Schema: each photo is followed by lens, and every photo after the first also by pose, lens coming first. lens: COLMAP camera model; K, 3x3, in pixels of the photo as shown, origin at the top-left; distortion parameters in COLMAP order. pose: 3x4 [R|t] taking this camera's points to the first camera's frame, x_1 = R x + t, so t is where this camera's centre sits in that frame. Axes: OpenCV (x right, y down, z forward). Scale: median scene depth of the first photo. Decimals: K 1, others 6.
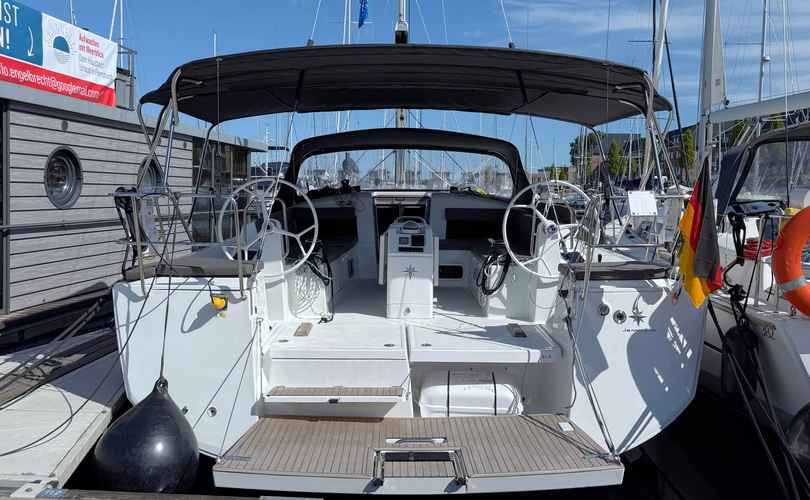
lens RADIAL K [[597.7, 0, 428.6], [0, 597.7, 247.2], [0, 0, 1]] dist [0.050619, -0.002119]
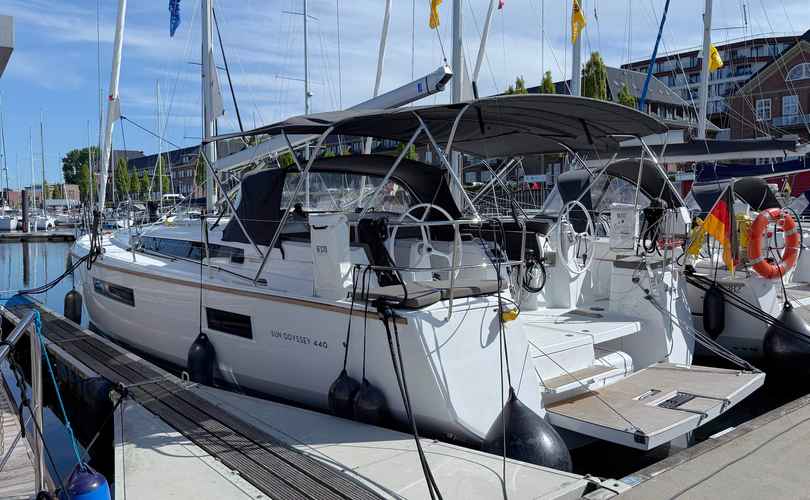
lens RADIAL K [[597.7, 0, 428.6], [0, 597.7, 247.2], [0, 0, 1]] dist [0.050619, -0.002119]
pose [[0.766288, -0.063501, 0.639351, -0.763915], [0.084422, 0.996428, -0.002217, -0.028483], [-0.636926, 0.055674, 0.768912, 0.155771]]
